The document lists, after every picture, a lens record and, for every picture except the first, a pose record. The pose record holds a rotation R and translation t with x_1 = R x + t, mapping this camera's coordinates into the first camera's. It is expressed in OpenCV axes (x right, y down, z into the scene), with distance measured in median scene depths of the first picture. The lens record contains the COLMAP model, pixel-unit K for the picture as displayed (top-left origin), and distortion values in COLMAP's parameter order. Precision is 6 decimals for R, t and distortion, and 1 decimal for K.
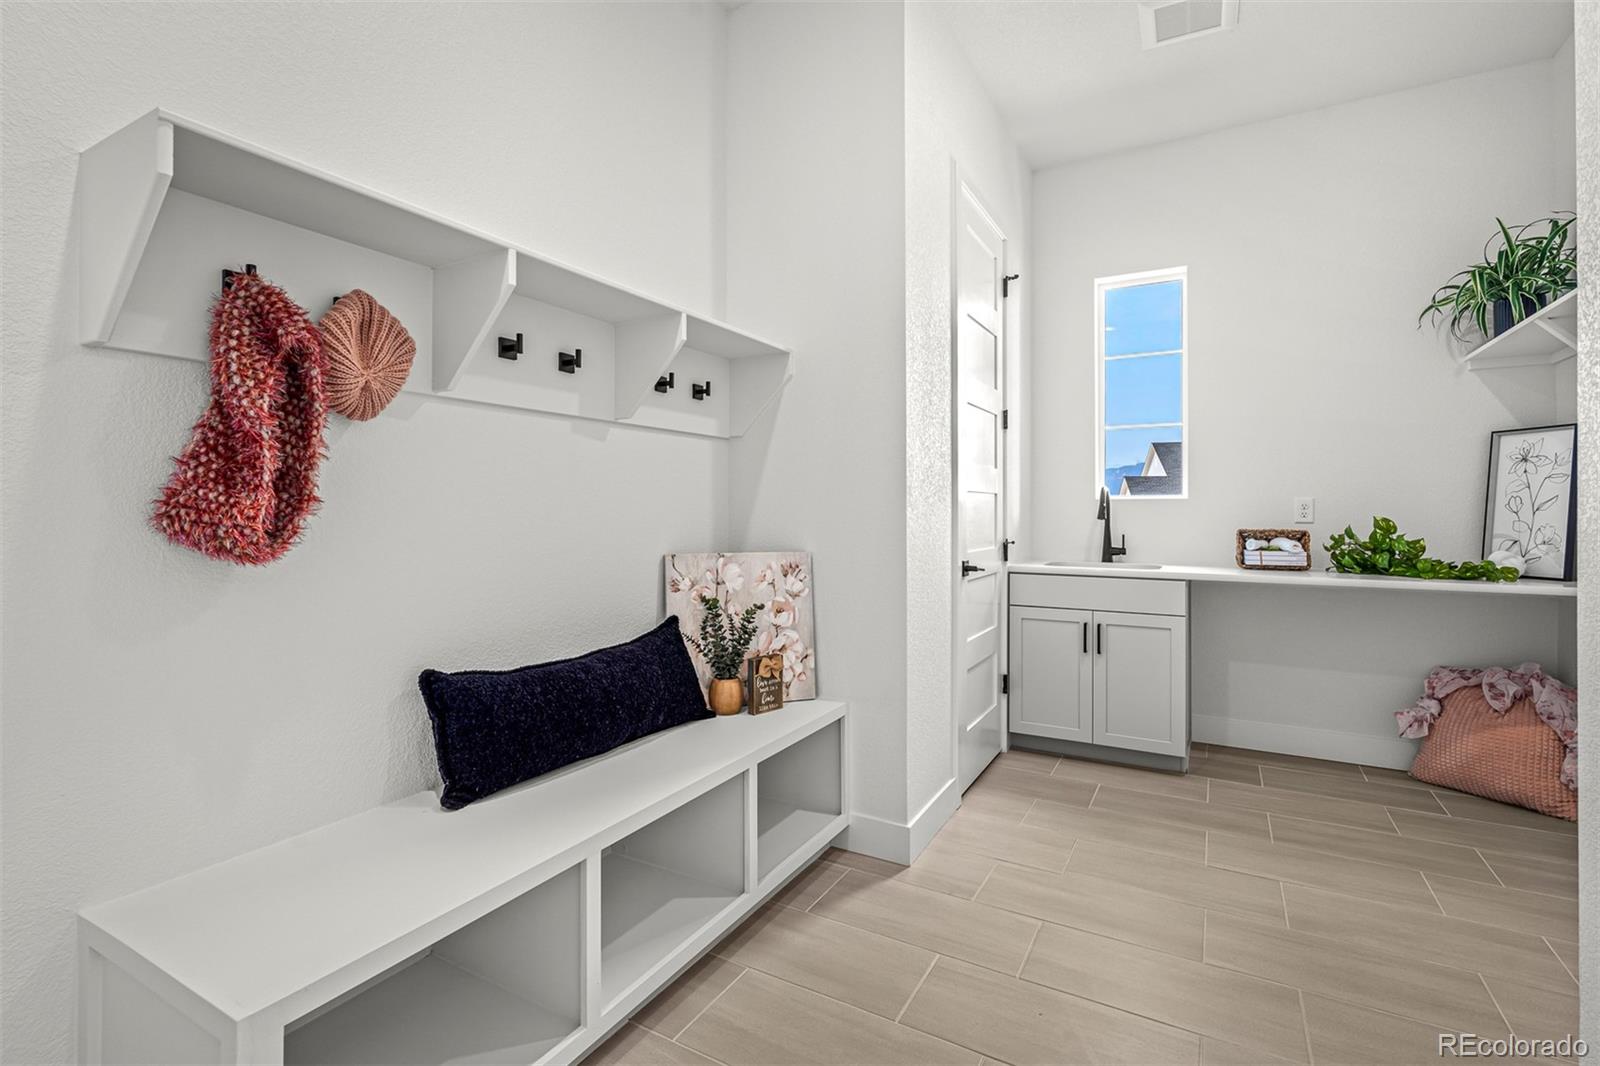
lens RADIAL K [[730.4, 0, 793.7], [0, 730.4, 504.2], [0, 0, 1]] dist [-0.001314, -0.000147]
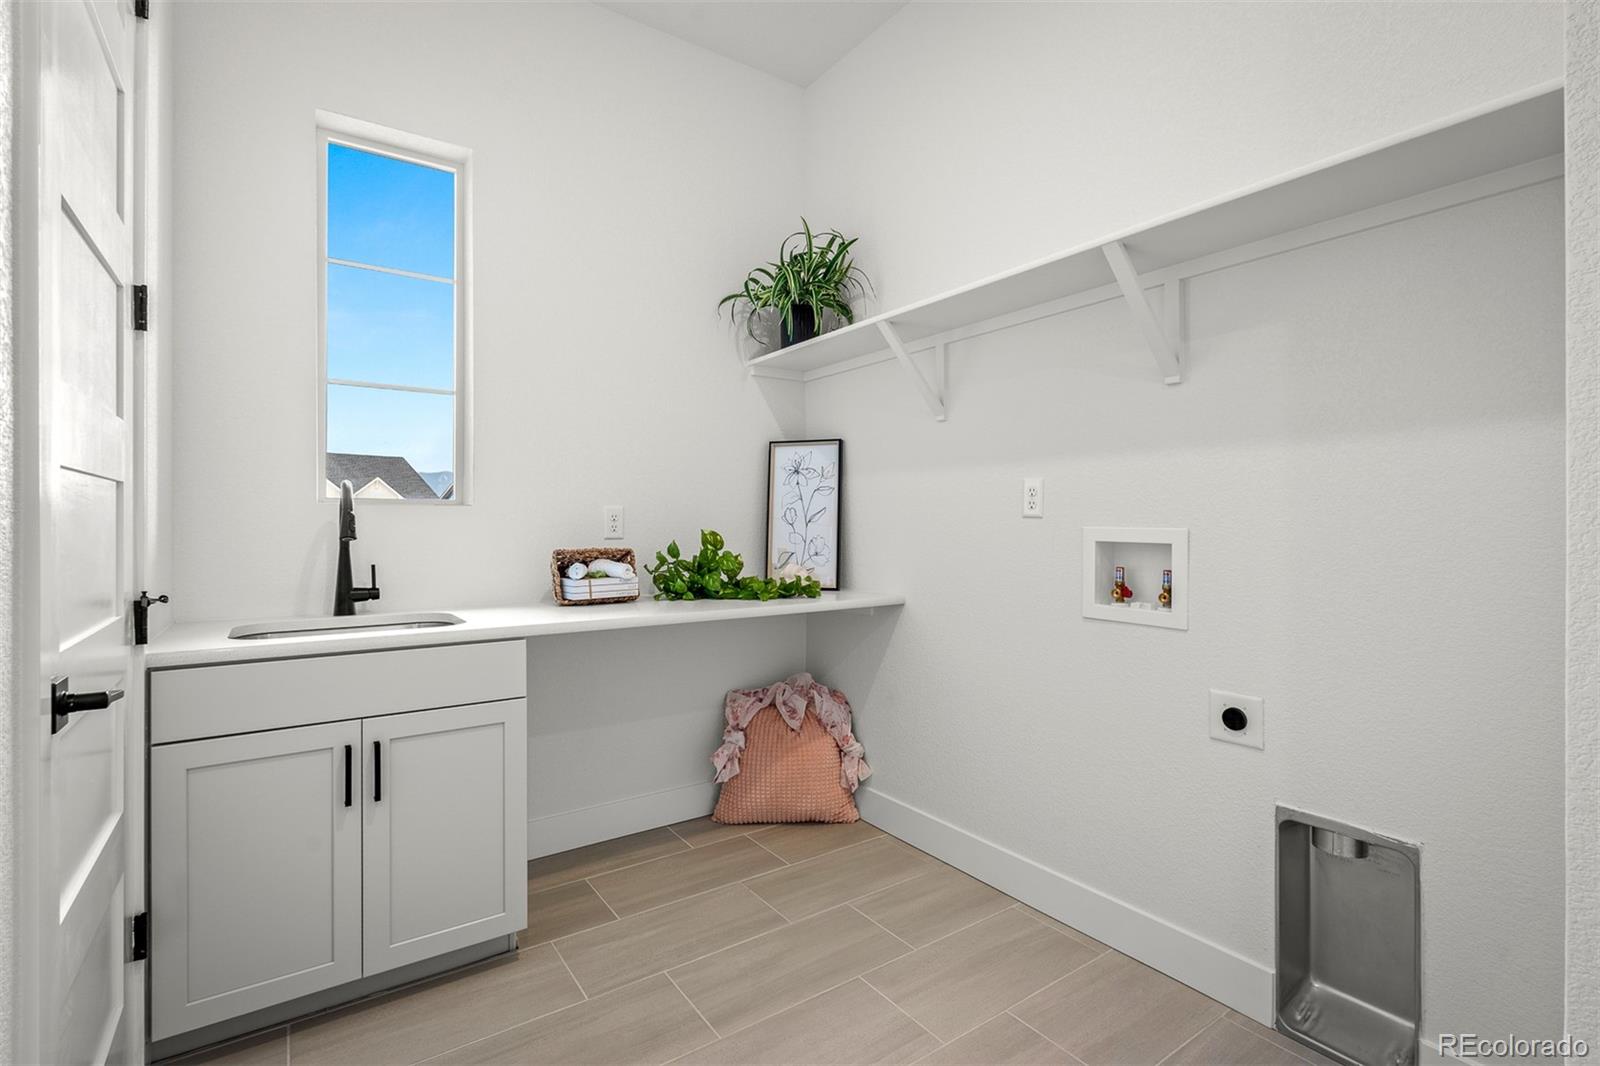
lens RADIAL K [[740.3, 0, 798.3], [0, 740.3, 521.3], [0, 0, 1]] dist [-0.001489, -0.000269]
pose [[0.432065, -0.000469, 0.901843, 0.077910], [-0.004837, 0.999984, 0.002838, 0.004222], [-0.901830, -0.005588, 0.432056, 0.530589]]
